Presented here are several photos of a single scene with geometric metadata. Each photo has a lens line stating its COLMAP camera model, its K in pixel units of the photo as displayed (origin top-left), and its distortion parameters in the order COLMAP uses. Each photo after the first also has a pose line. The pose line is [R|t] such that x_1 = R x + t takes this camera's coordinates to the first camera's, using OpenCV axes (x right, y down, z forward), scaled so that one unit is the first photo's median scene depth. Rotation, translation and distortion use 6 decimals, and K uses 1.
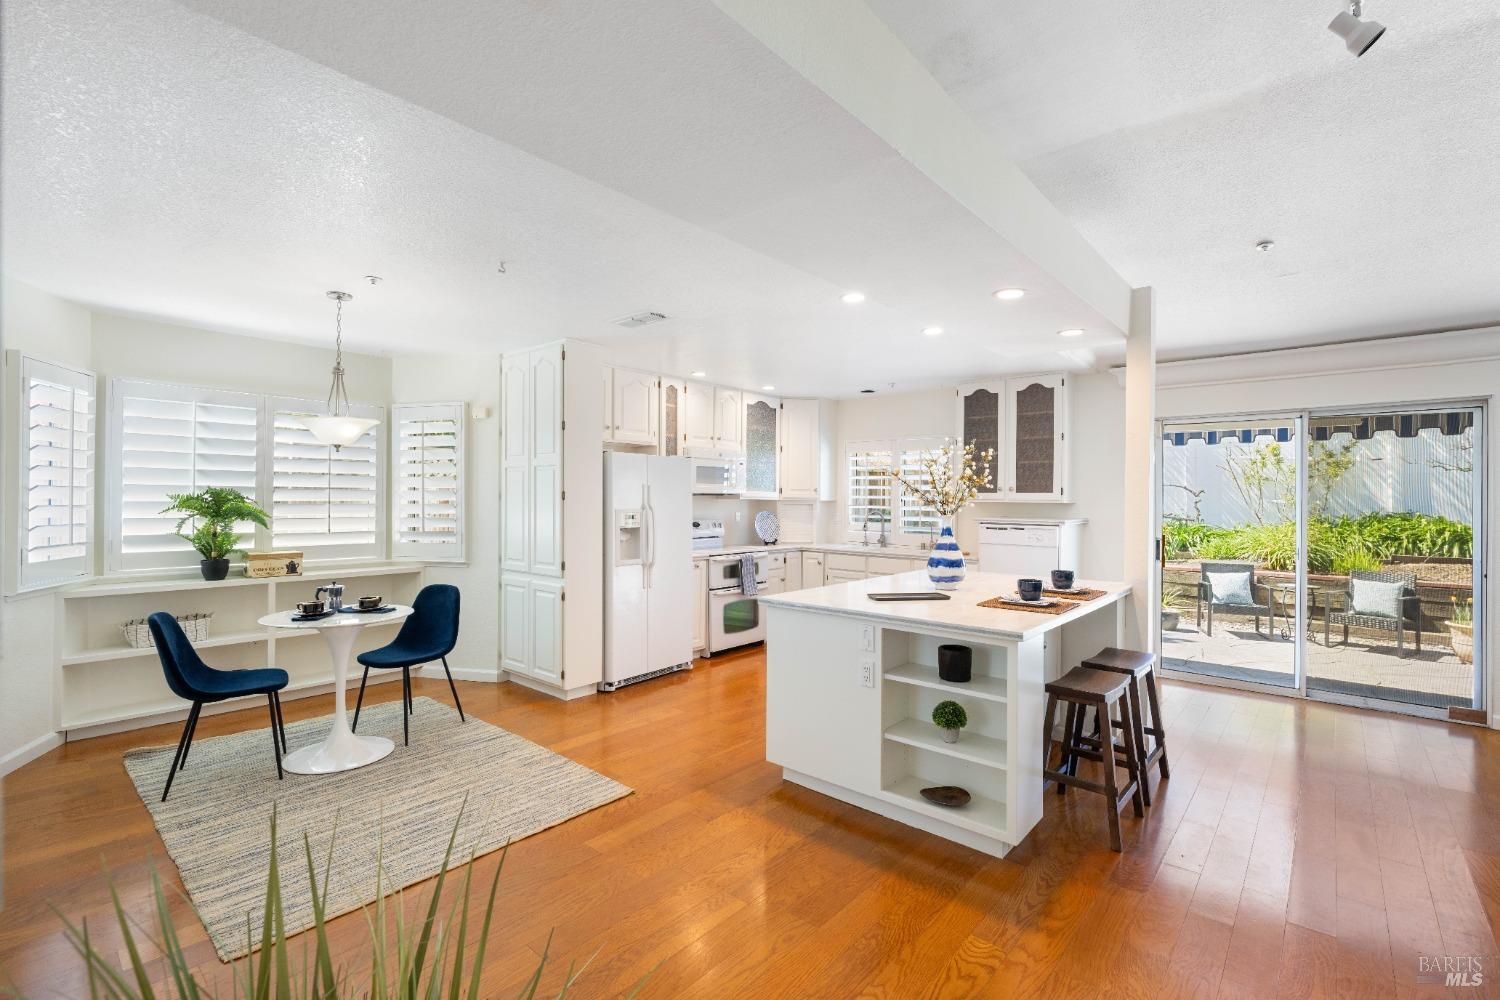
lens RADIAL K [[663.3, 0, 750.0], [0, 663.3, 500.0], [0, 0, 1]] dist [0.001889, -0.000102]
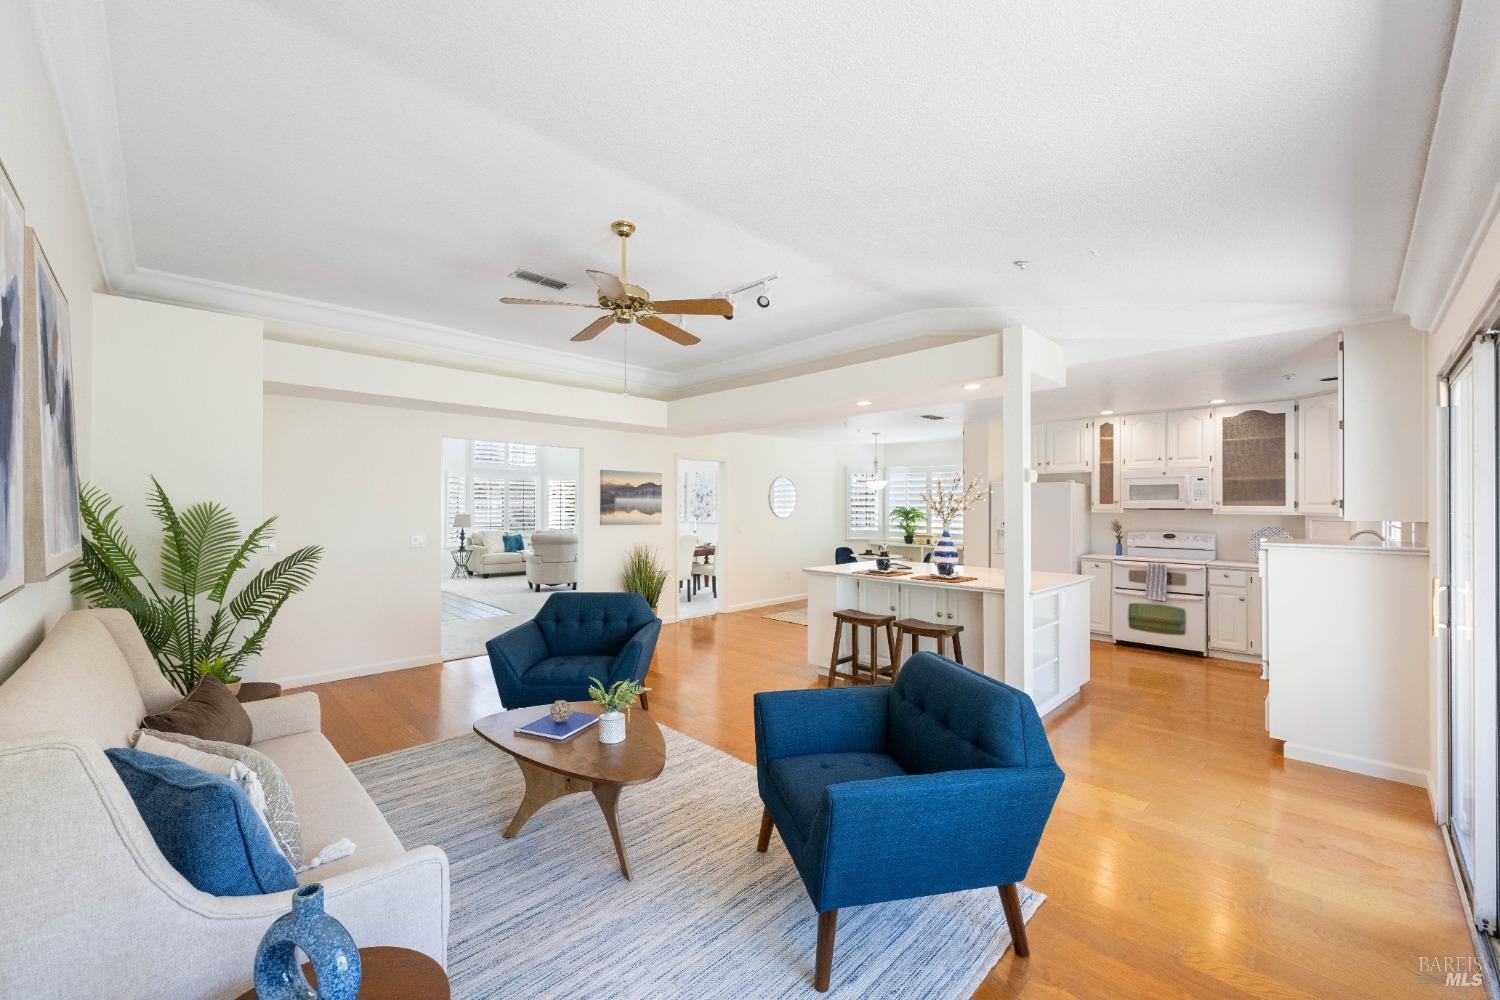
lens RADIAL K [[594.7, 0, 750.0], [0, 594.7, 500.0], [0, 0, 1]] dist [0.000101, 0.000024]
pose [[-0.072070, -0.015510, -0.997279, 1.067881], [-0.006376, 0.999866, -0.015089, -0.004553], [0.997379, 0.005271, -0.072159, 0.410009]]
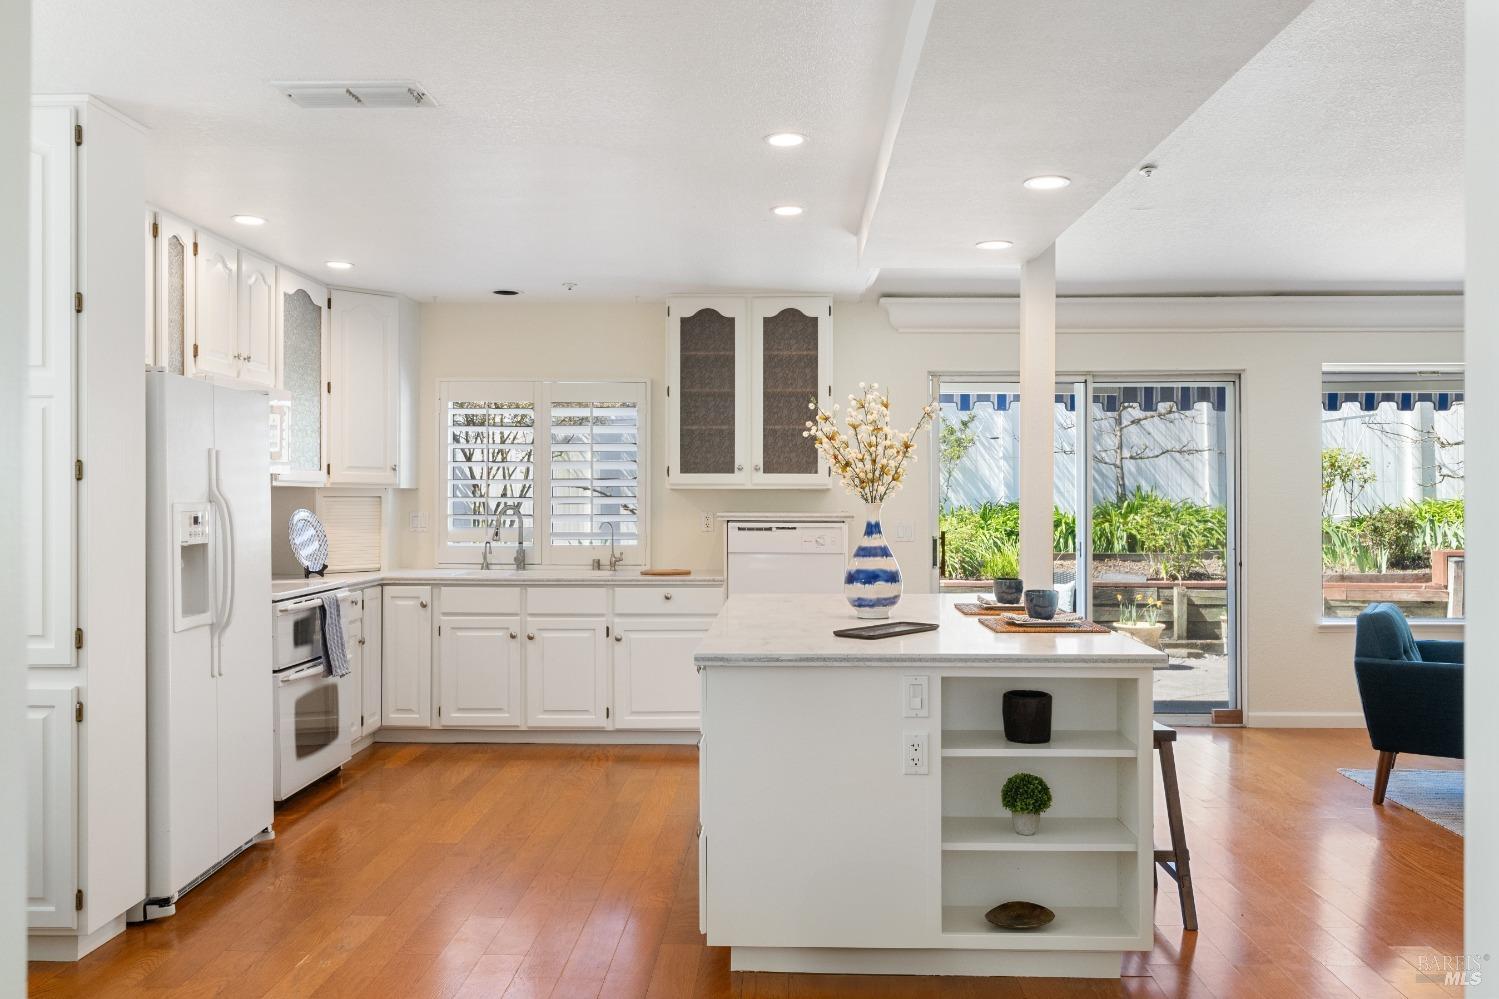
lens RADIAL K [[1162.6, 0, 750.8], [0, 1162.6, 494.6], [0, 0, 1]] dist [0.005435, -0.000477]
pose [[0.772907, -0.005928, 0.634491, -0.326845], [0.006361, 0.999978, 0.001594, 0.007510], [-0.634487, 0.002805, 0.772928, 0.127341]]
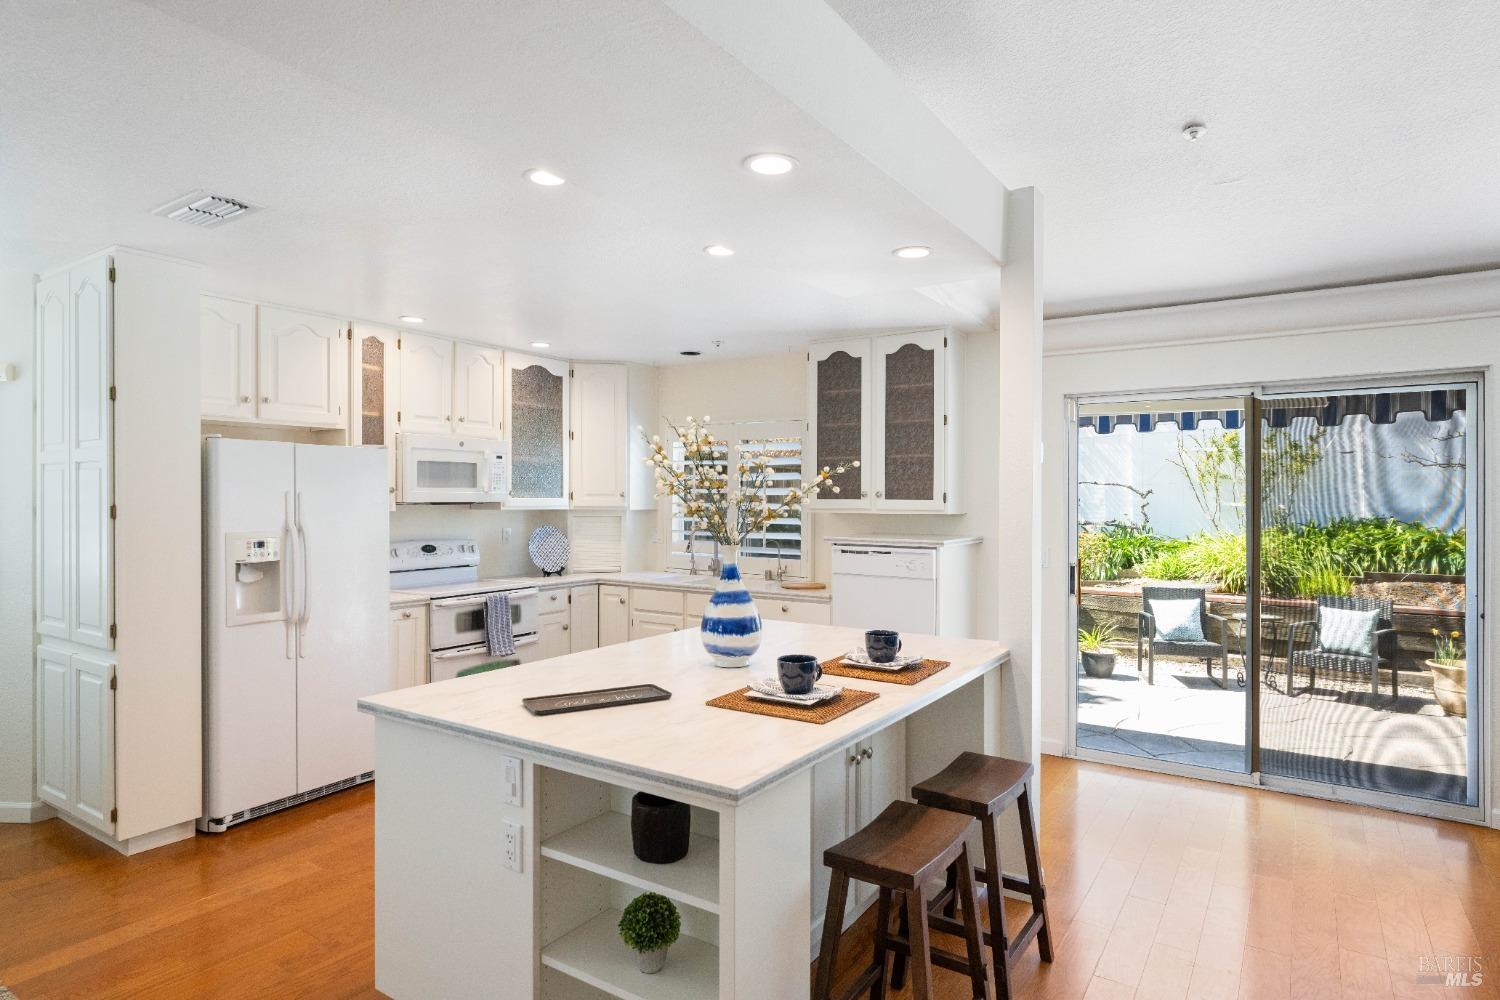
lens RADIAL K [[825.5, 0, 750.0], [0, 825.5, 500.0], [0, 0, 1]] dist [-0.000262, 0.000773]
pose [[0.991544, -0.005040, 0.129673, 0.144804], [0.005007, 0.999987, 0.000585, -0.011711], [-0.129675, 0.000070, 0.991557, 0.153439]]
